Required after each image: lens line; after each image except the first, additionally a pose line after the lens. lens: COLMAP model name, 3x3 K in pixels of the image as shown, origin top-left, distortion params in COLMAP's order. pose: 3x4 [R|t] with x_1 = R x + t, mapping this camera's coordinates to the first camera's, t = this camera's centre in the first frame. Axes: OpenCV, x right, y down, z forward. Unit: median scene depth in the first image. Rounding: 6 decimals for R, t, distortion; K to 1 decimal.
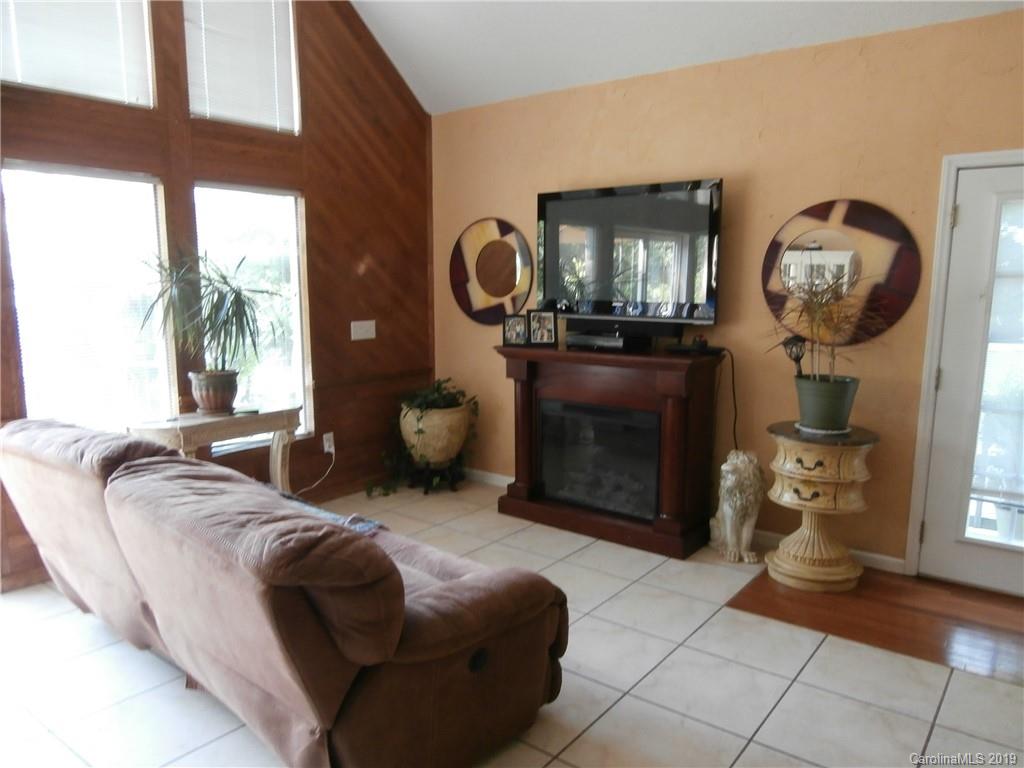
lens RADIAL K [[726.6, 0, 513.3], [0, 726.6, 393.0], [0, 0, 1]] dist [-0.008964, -0.004375]
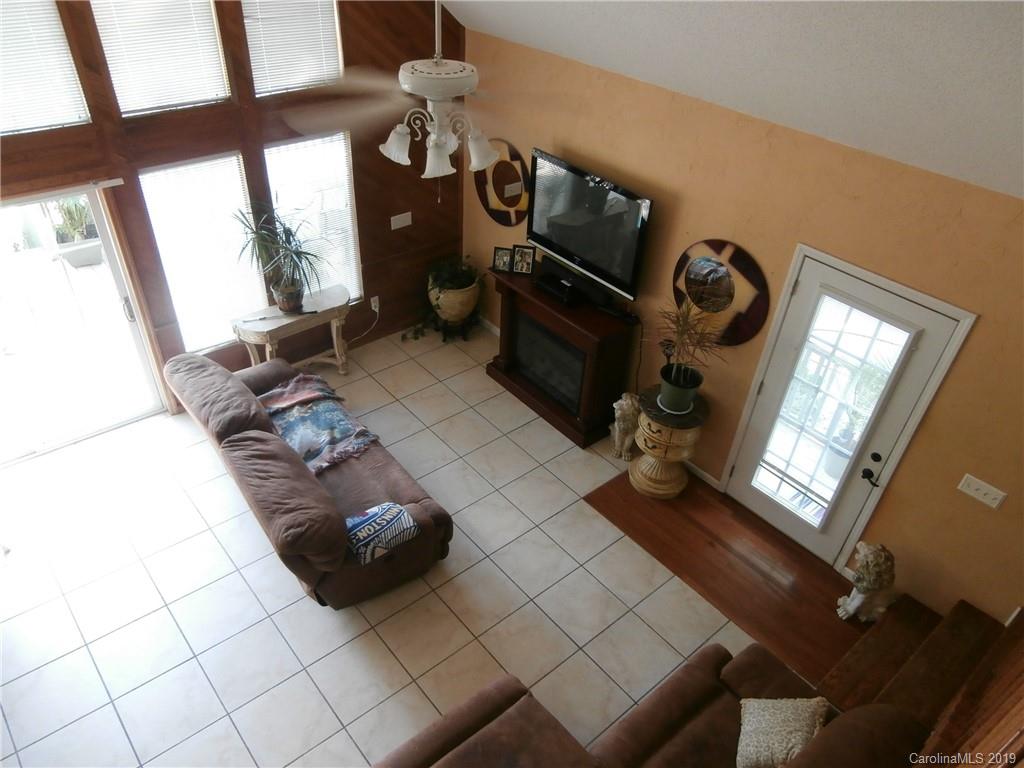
lens RADIAL K [[726.6, 0, 516.6], [0, 726.6, 391.9], [0, 0, 1]] dist [-0.008964, -0.004375]
pose [[0.979110, 0.159466, -0.126150, 0.268169], [-0.082025, 0.877468, 0.472570, -0.579832], [0.186052, -0.452350, 0.872218, -0.298490]]
